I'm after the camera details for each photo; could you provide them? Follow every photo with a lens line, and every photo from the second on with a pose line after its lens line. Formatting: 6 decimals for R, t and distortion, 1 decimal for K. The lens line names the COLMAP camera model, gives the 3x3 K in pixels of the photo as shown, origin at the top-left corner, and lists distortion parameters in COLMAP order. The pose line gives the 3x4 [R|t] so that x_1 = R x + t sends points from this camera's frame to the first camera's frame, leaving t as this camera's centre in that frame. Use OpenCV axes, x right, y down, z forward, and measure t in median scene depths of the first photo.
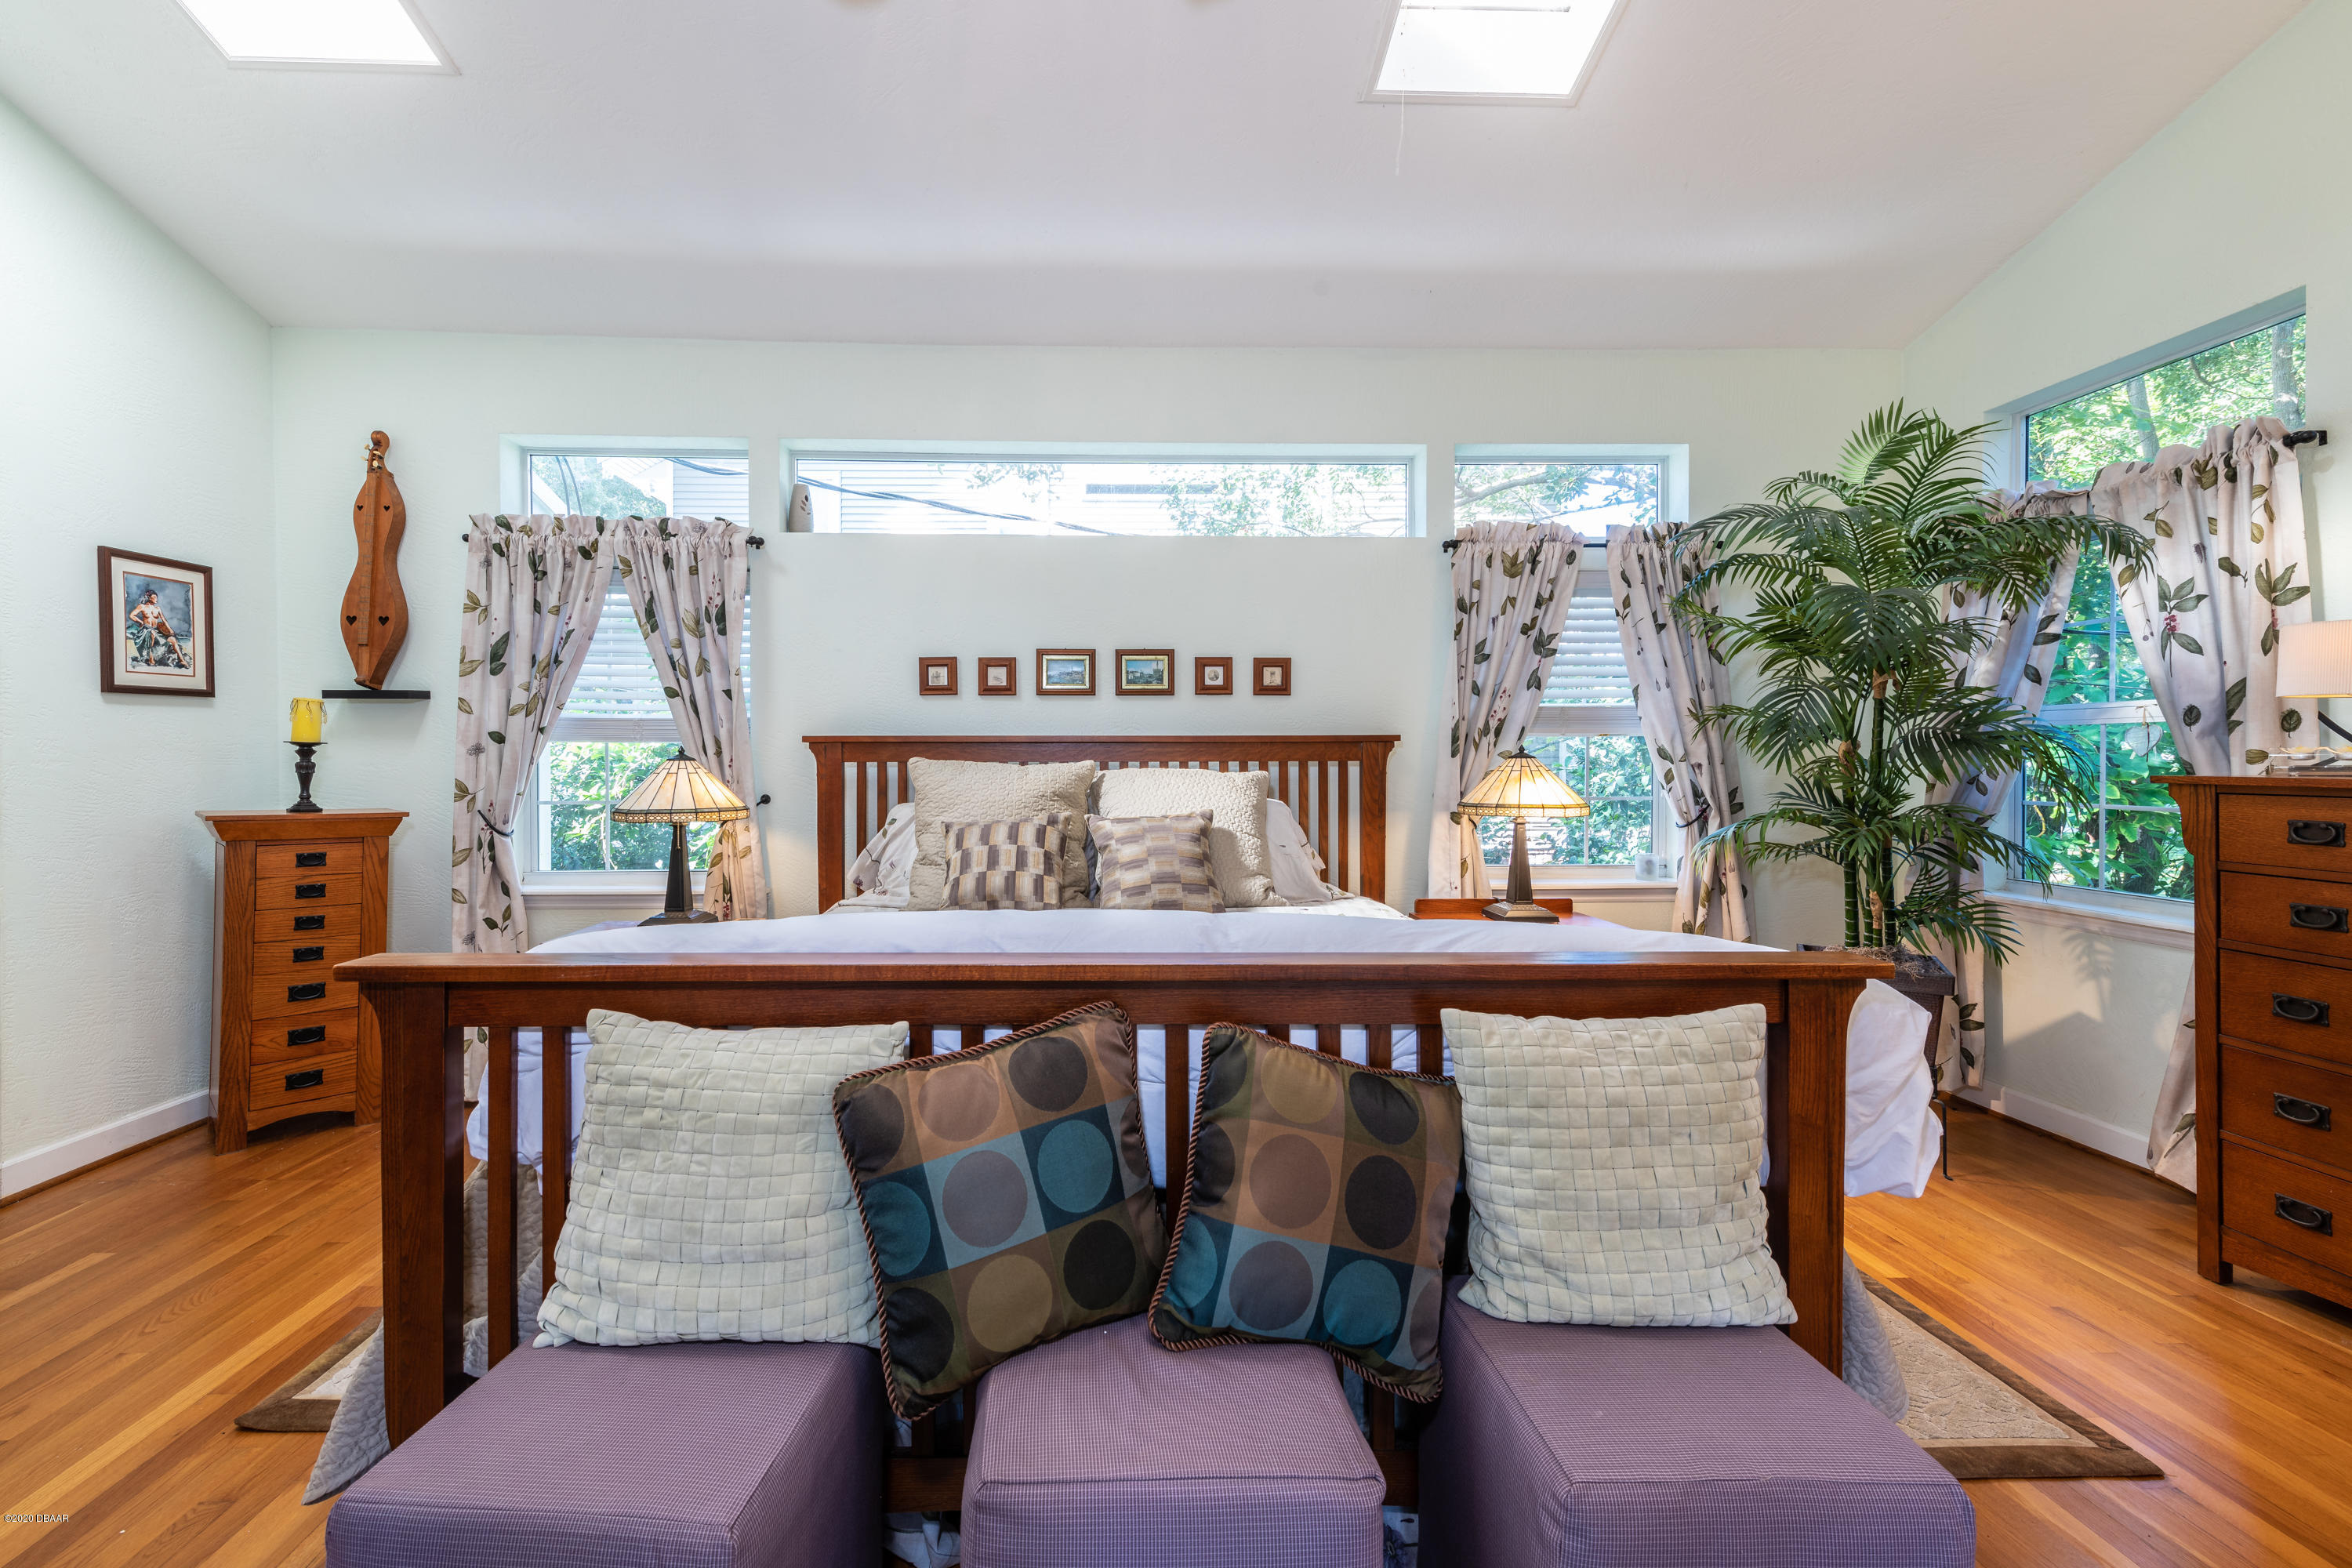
lens RADIAL K [[943.8, 0, 1103.6], [0, 943.8, 772.9], [0, 0, 1]] dist [0.003522, -0.000017]
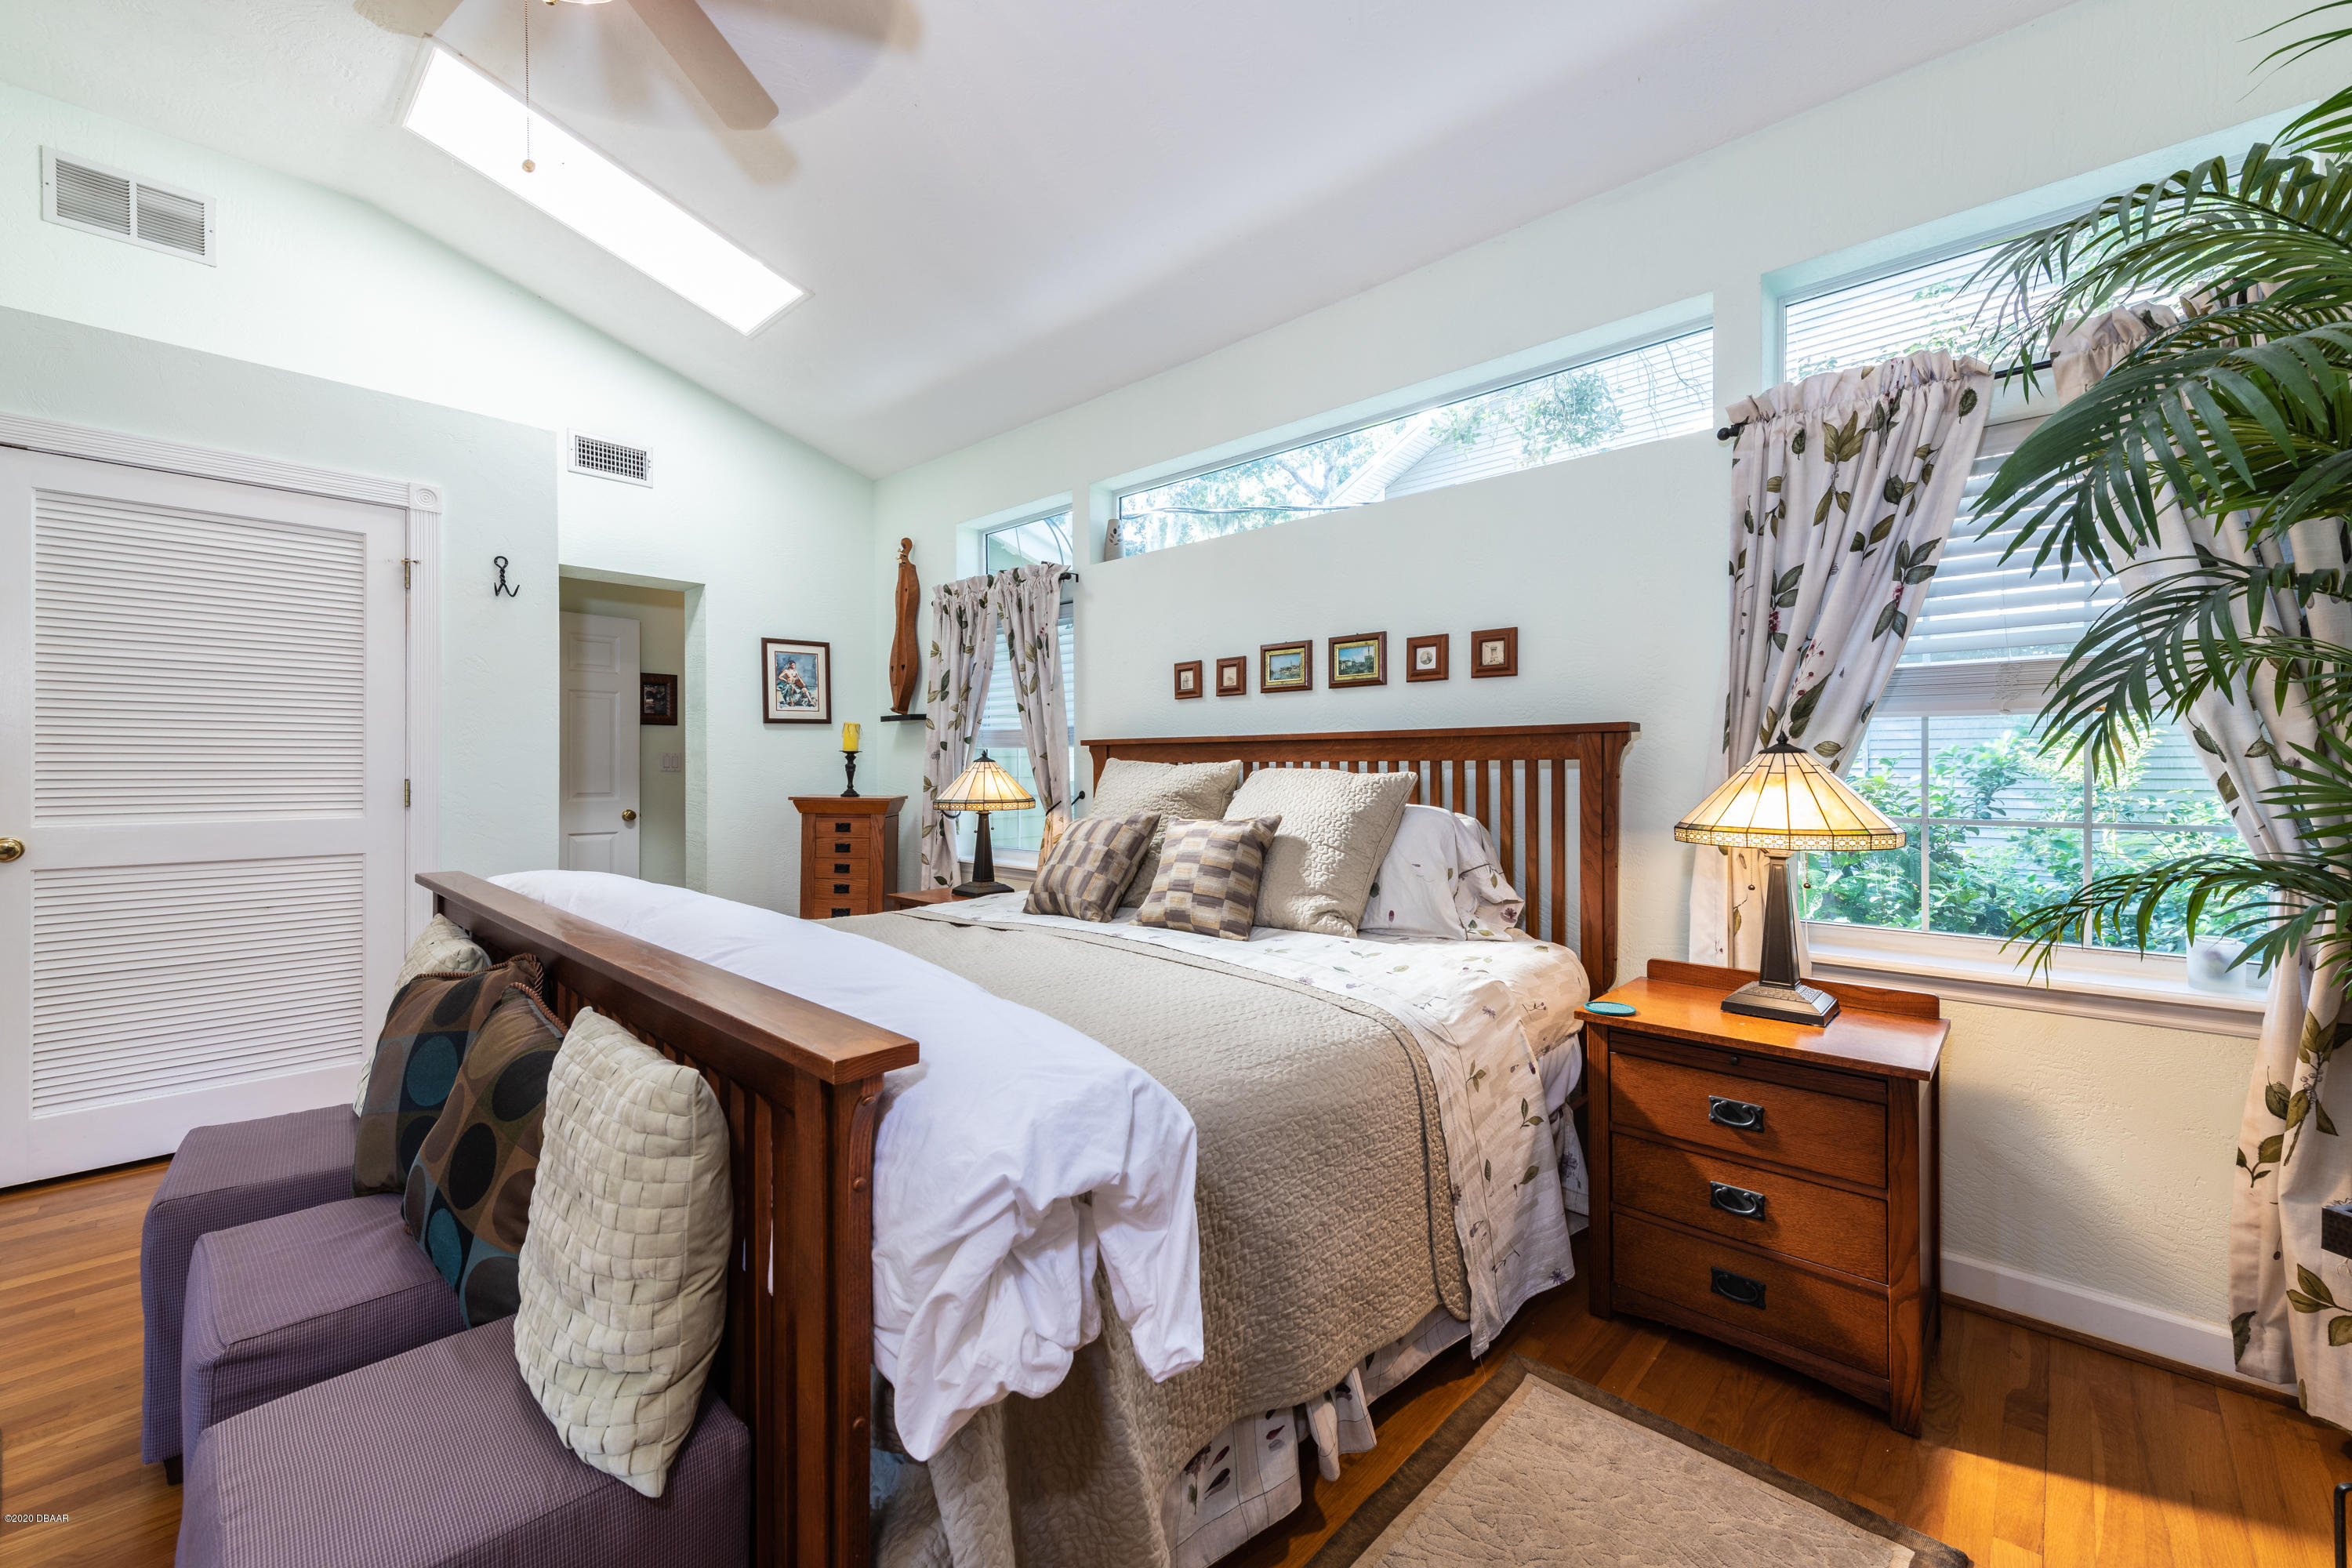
lens RADIAL K [[945.0, 0, 1219.5], [0, 945.0, 776.6], [0, 0, 1]] dist [0.001522, -0.000141]
pose [[0.718944, 0.006603, -0.695037, 0.599935], [-0.007365, 0.999971, 0.001882, 0.001506], [0.695029, 0.003766, 0.718972, 0.288312]]
